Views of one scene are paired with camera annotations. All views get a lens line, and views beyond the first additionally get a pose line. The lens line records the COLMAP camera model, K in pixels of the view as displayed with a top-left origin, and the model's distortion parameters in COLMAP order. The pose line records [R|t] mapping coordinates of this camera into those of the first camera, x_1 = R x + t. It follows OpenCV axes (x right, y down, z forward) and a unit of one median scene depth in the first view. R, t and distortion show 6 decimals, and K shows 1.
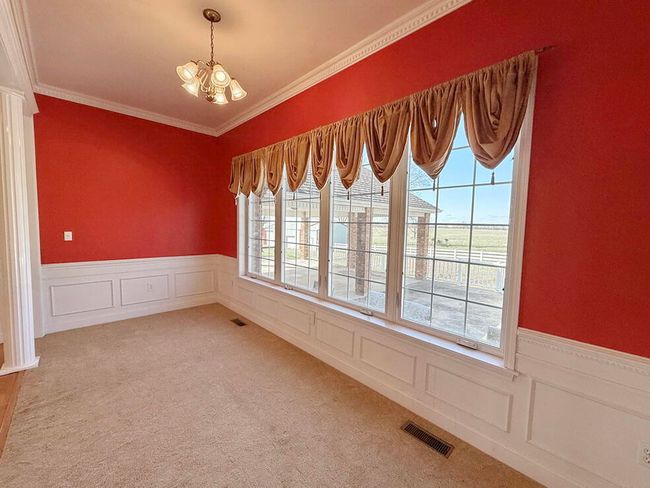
lens RADIAL K [[265.1, 0, 323.4], [0, 265.1, 243.2], [0, 0, 1]] dist [-0.002886, -0.000408]
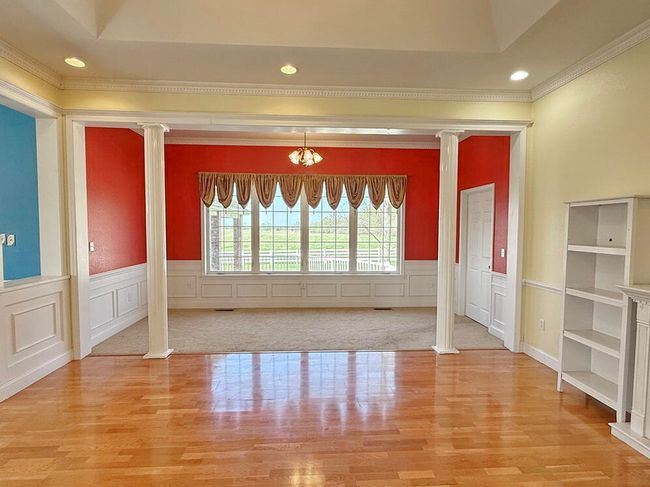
lens RADIAL K [[346.4, 0, 325.9], [0, 346.4, 245.6], [0, 0, 1]] dist [-0.004964, 0.000215]
pose [[0.650493, -0.061407, 0.757026, -1.614064], [0.065855, 0.997533, 0.024329, -0.010047], [-0.756652, 0.034028, 0.652932, -0.527416]]
